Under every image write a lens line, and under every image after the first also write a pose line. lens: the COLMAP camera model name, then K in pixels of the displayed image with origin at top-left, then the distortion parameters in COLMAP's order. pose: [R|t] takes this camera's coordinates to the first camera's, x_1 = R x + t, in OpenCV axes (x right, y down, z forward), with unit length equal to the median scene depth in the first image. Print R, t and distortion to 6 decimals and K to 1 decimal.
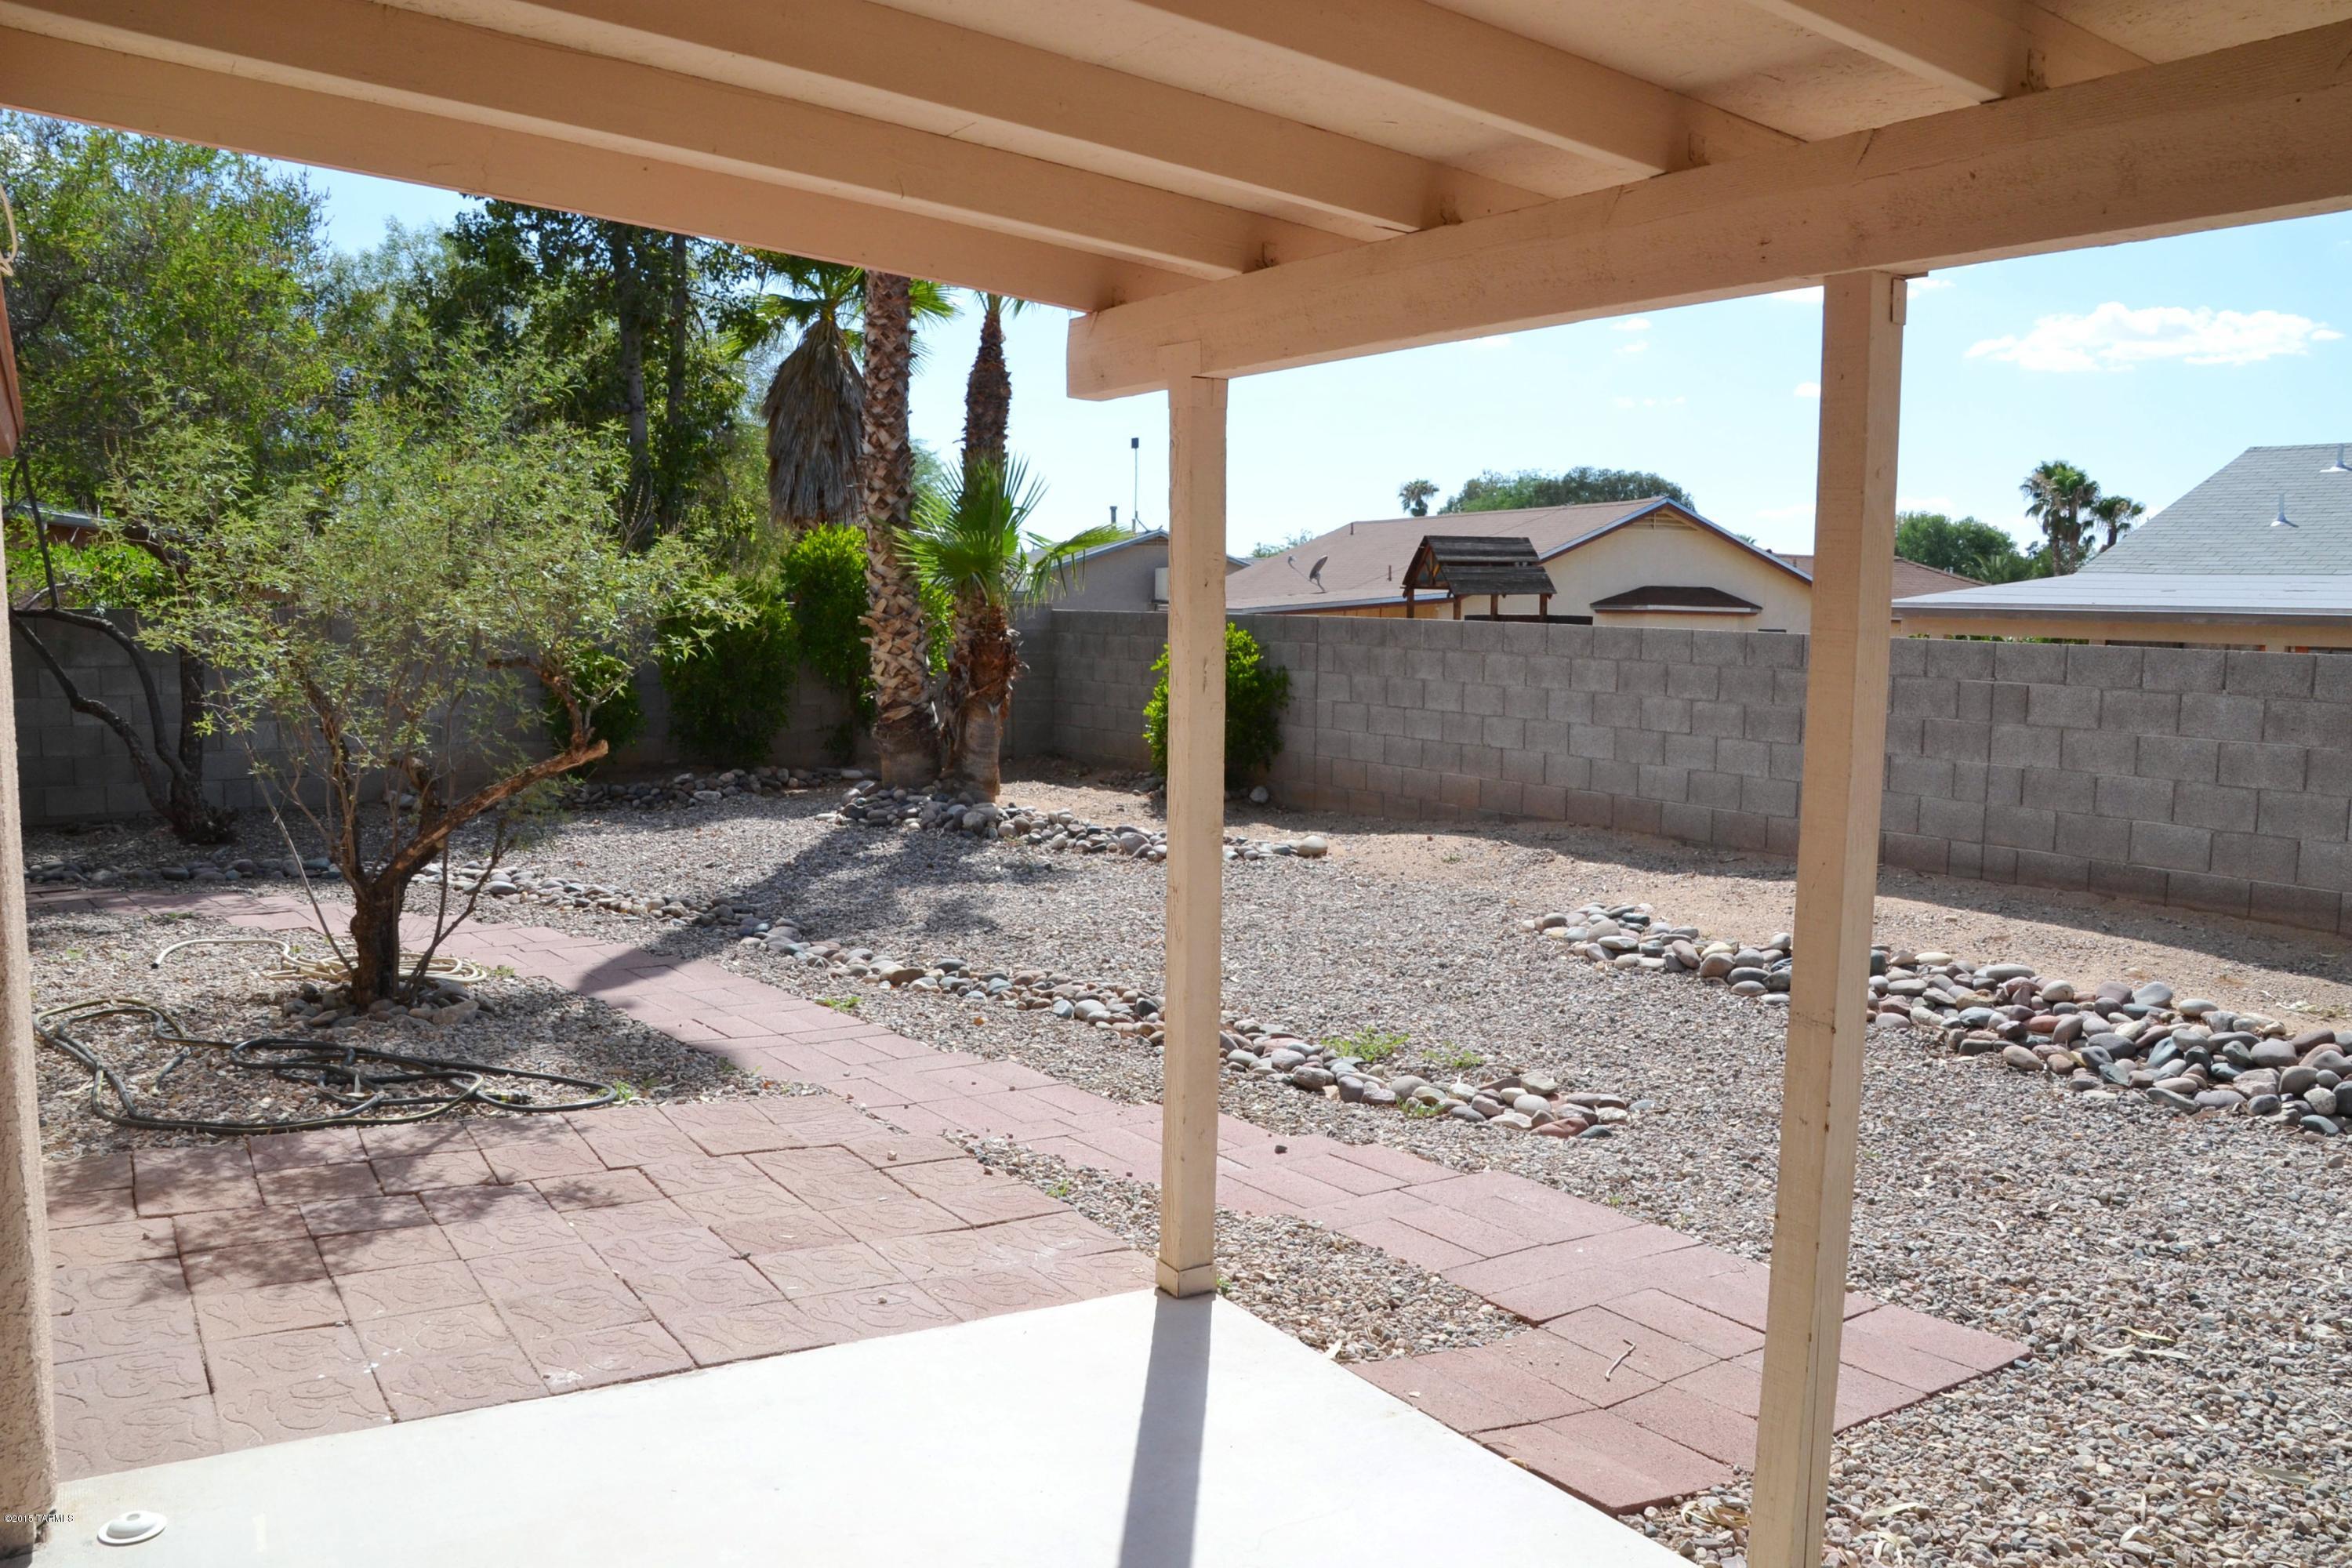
lens RADIAL K [[1901.0, 0, 1161.0], [0, 1901.0, 813.2], [0, 0, 1]] dist [-0.167996, 0.129936]
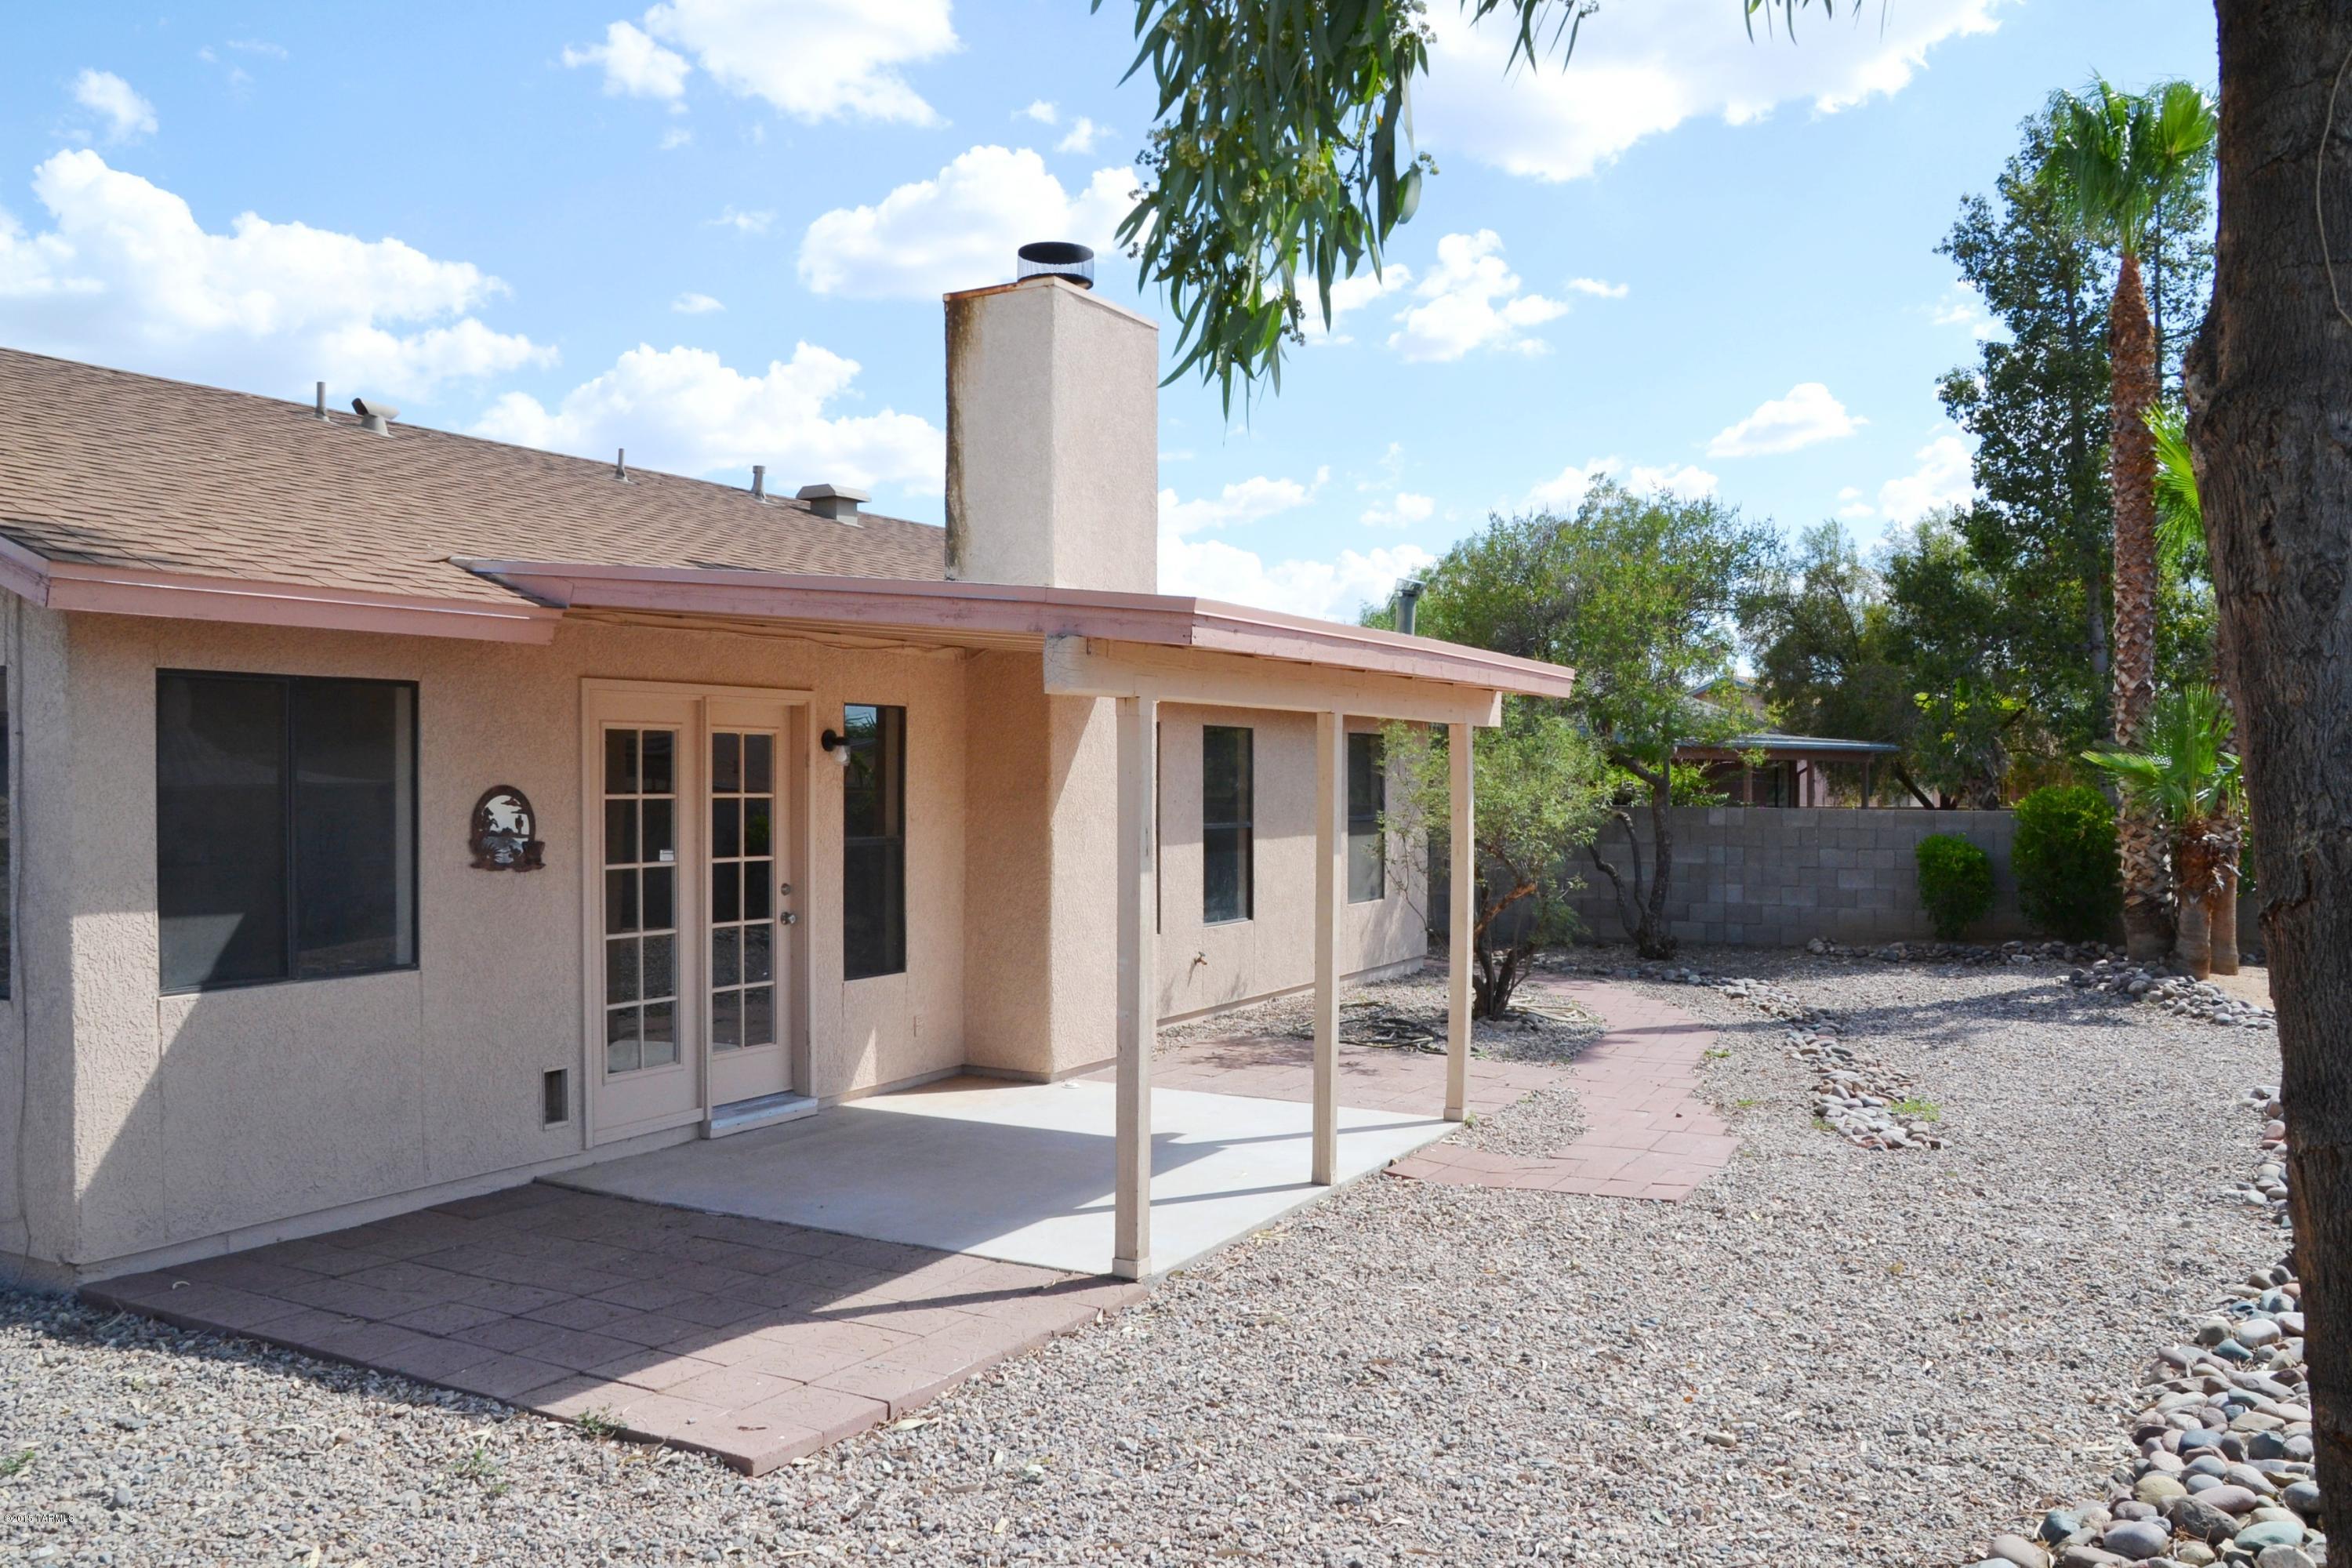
lens RADIAL K [[1901.0, 0, 1161.0], [0, 1901.0, 813.2], [0, 0, 1]] dist [-0.167996, 0.129936]
pose [[0.509661, 0.008587, -0.860333, 0.645300], [-0.097496, 0.994086, -0.047835, 0.010845], [0.854834, 0.108258, 0.507484, -0.173499]]
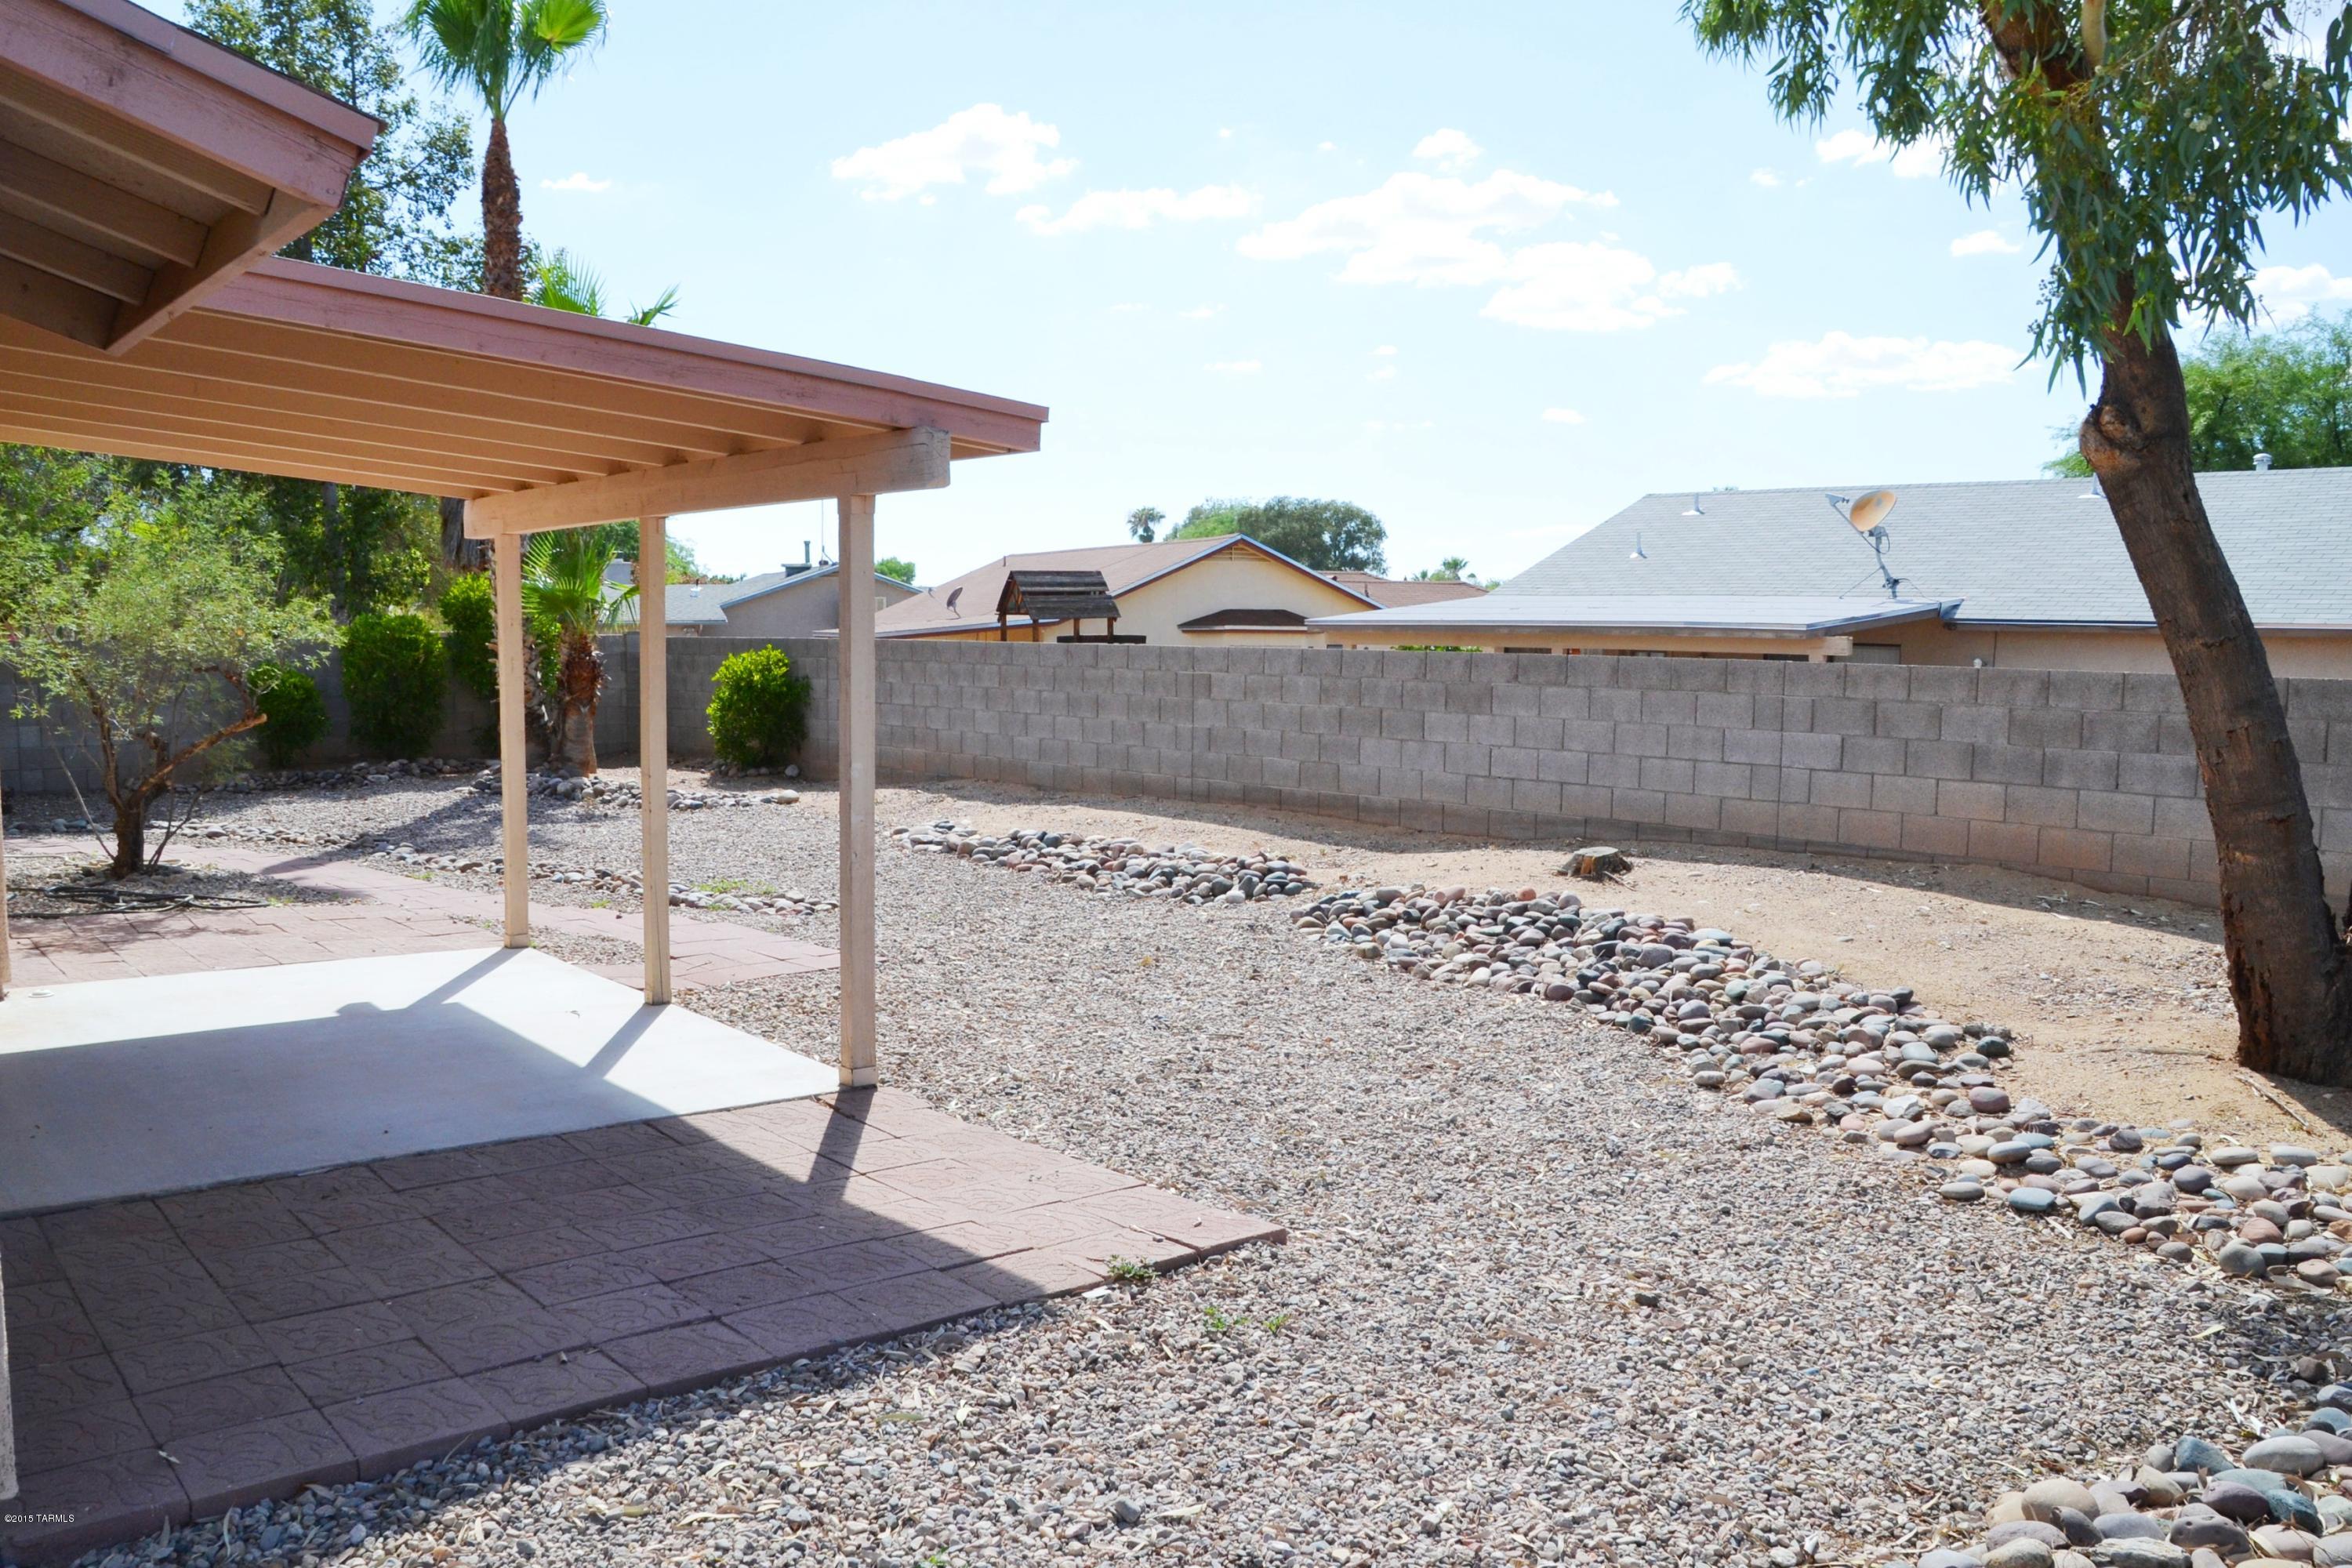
lens RADIAL K [[1901.0, 0, 1161.0], [0, 1901.0, 813.2], [0, 0, 1]] dist [-0.167996, 0.129936]
pose [[0.992061, -0.019420, 0.124251, 0.176613], [0.021005, 0.999714, -0.011457, 0.050536], [-0.123993, 0.013976, 0.992185, -0.448591]]
